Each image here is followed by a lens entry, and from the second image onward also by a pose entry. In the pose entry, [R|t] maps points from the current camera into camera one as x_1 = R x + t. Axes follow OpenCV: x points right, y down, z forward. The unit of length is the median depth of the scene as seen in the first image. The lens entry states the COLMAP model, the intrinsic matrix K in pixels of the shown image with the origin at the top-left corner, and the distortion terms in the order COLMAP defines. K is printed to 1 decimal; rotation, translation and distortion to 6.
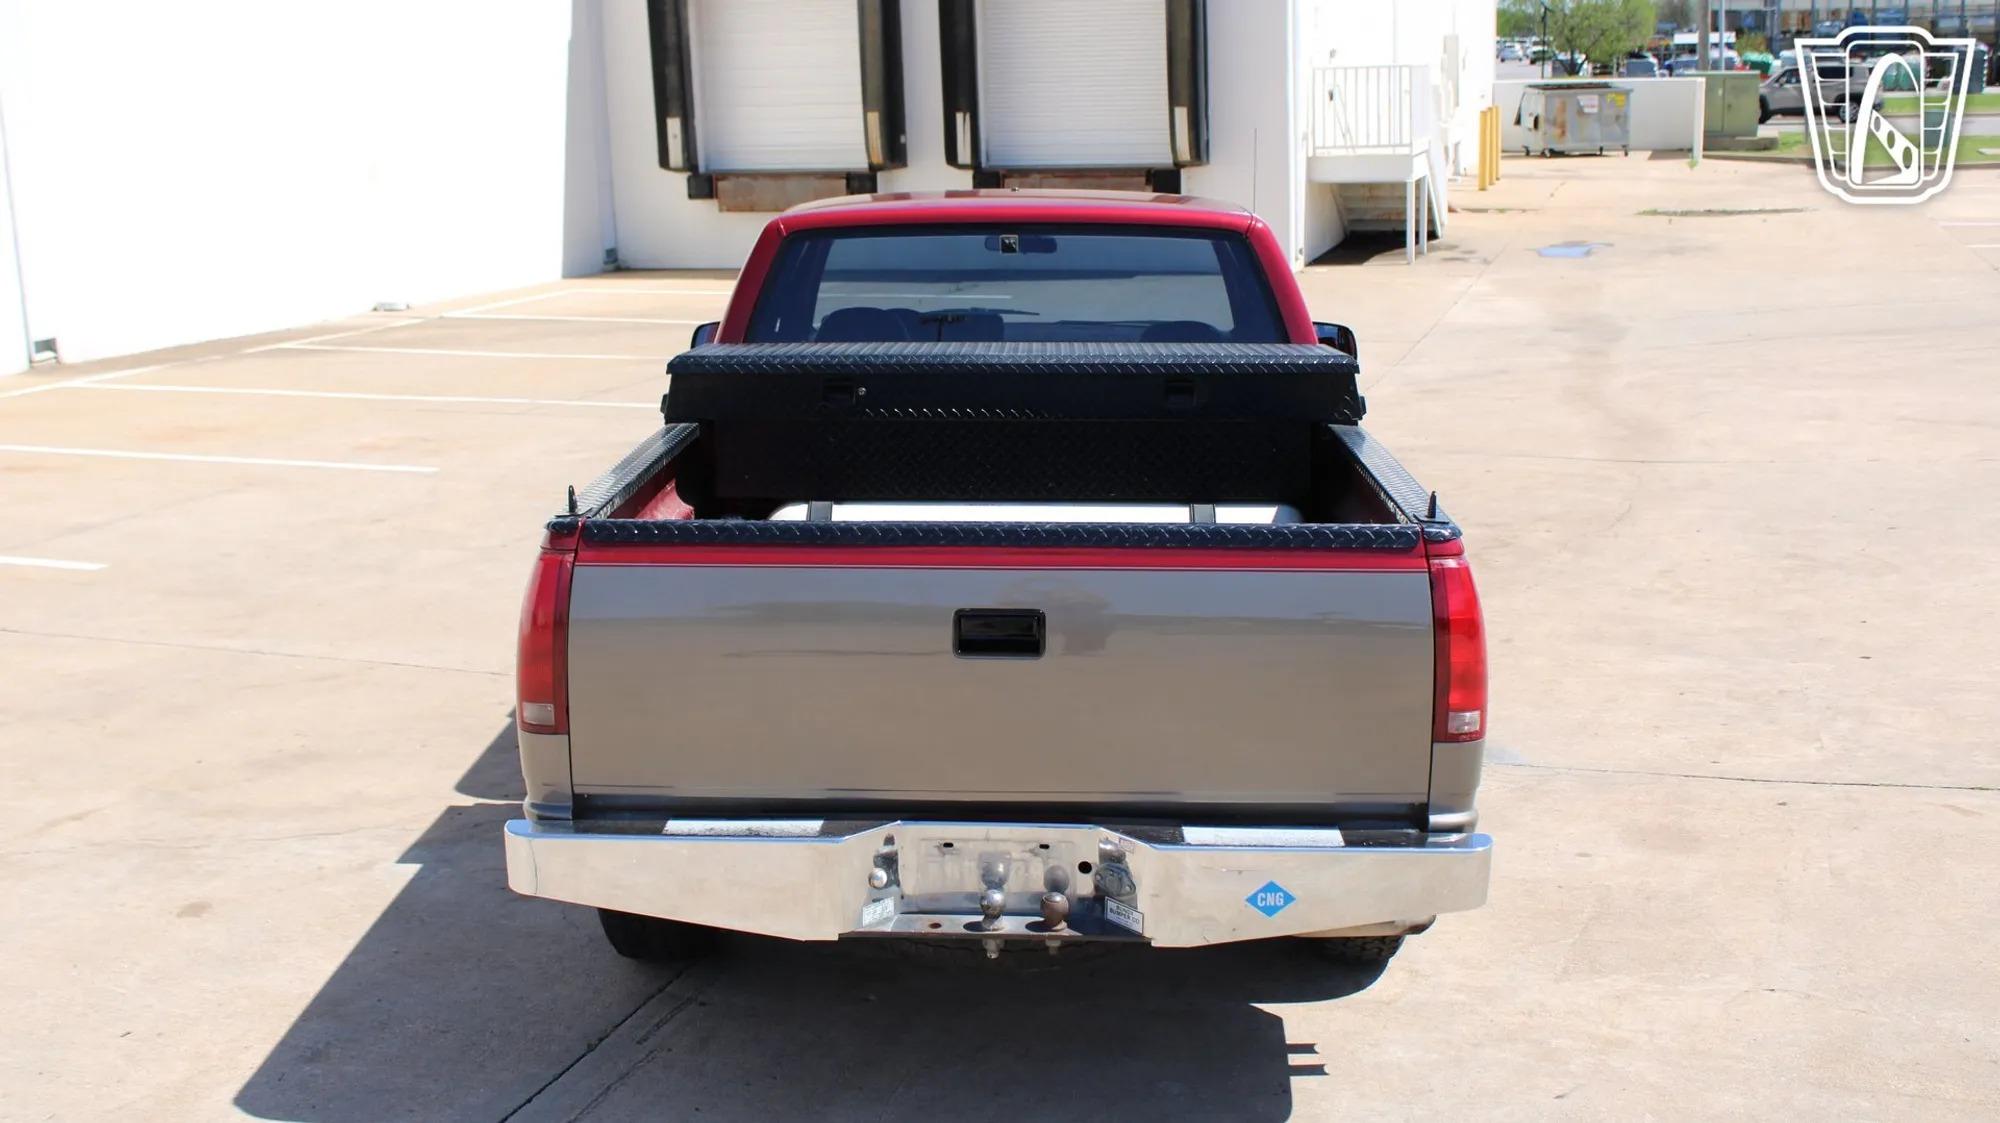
lens RADIAL K [[2159.6, 0, 1000.0], [0, 2159.6, 561.5], [0, 0, 1]] dist [-0.060759, 0.024598]
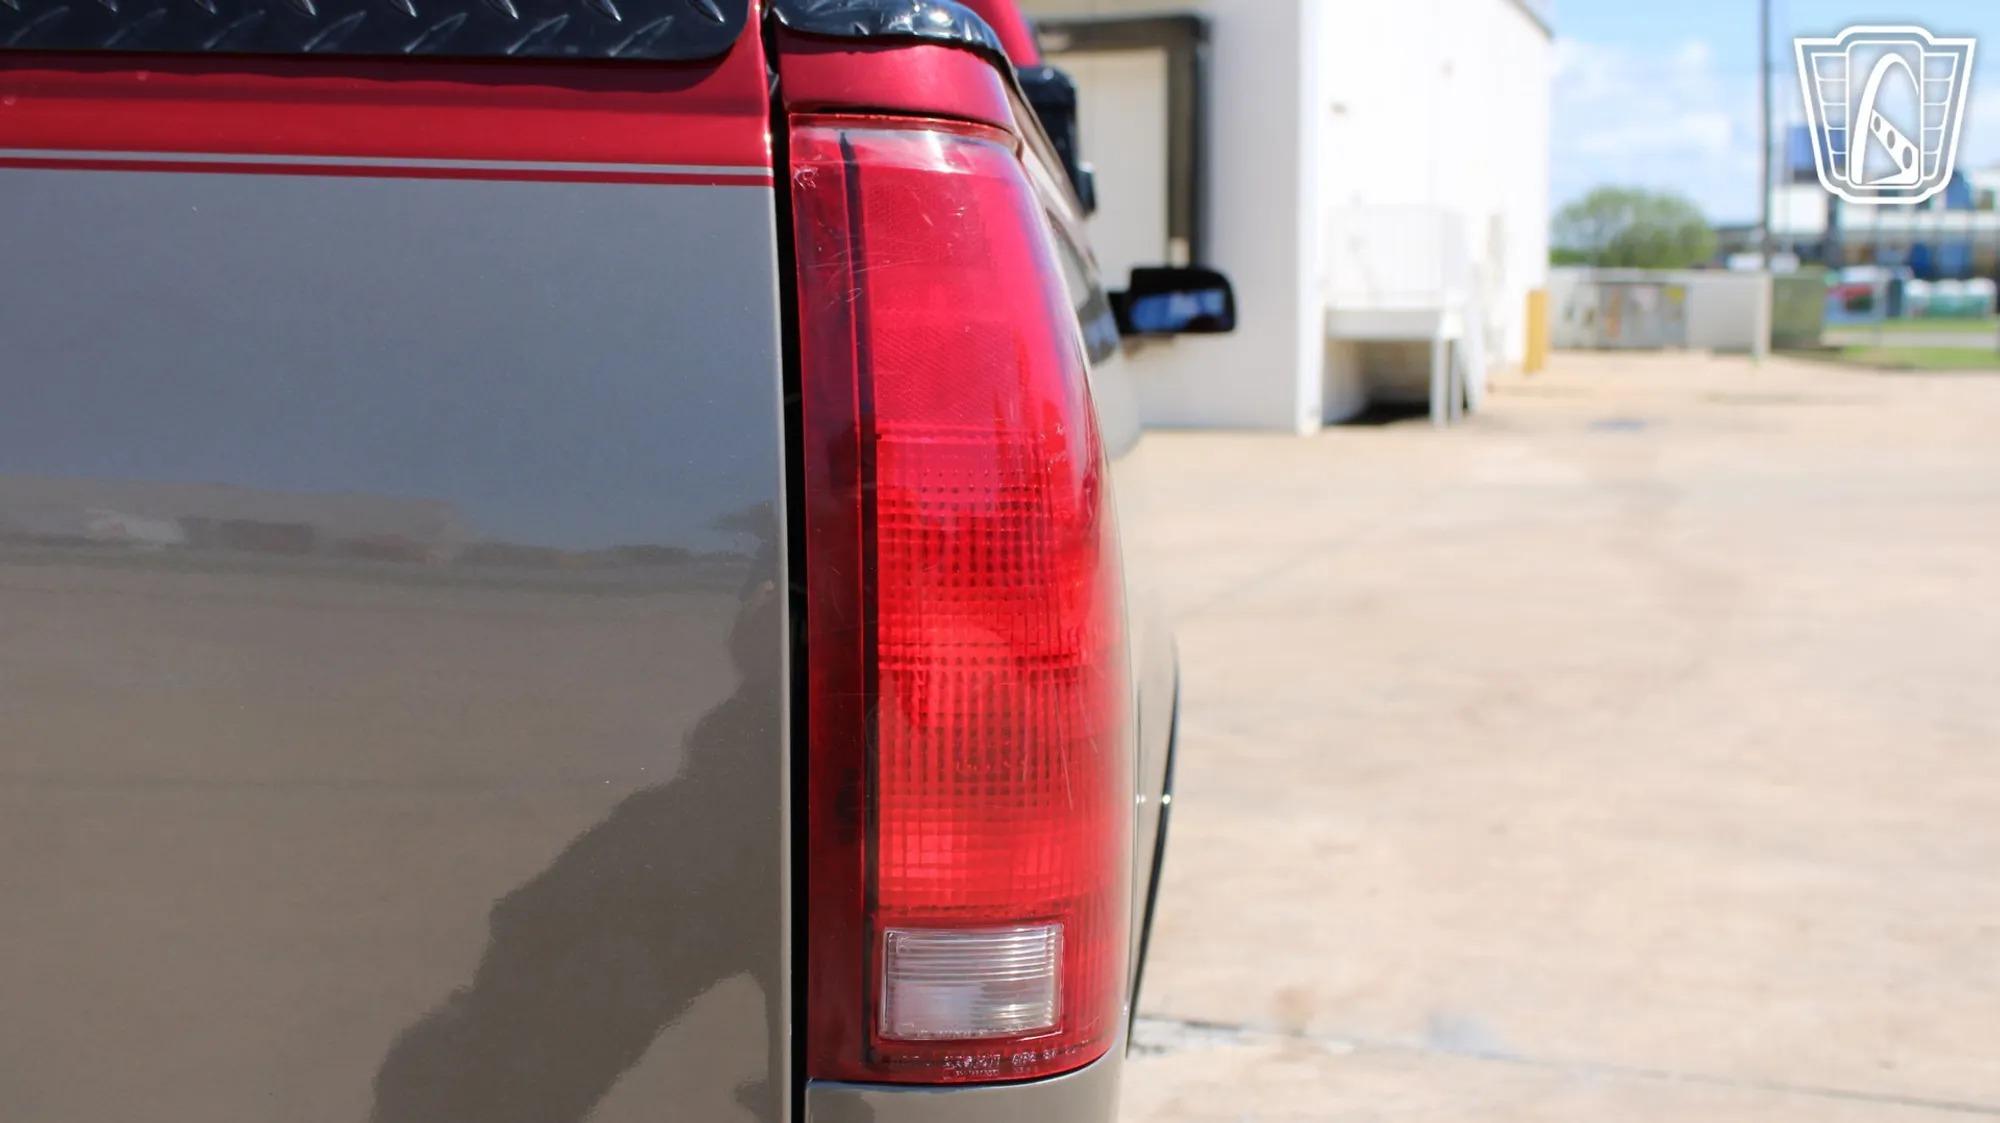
lens RADIAL K [[2159.6, 0, 1000.0], [0, 2159.6, 561.5], [0, 0, 1]] dist [-0.060759, 0.024598]
pose [[0.999133, 0.033908, -0.024167, 0.033565], [-0.036167, 0.994313, -0.100164, 0.008508], [0.020633, 0.100951, 0.994677, 0.121655]]
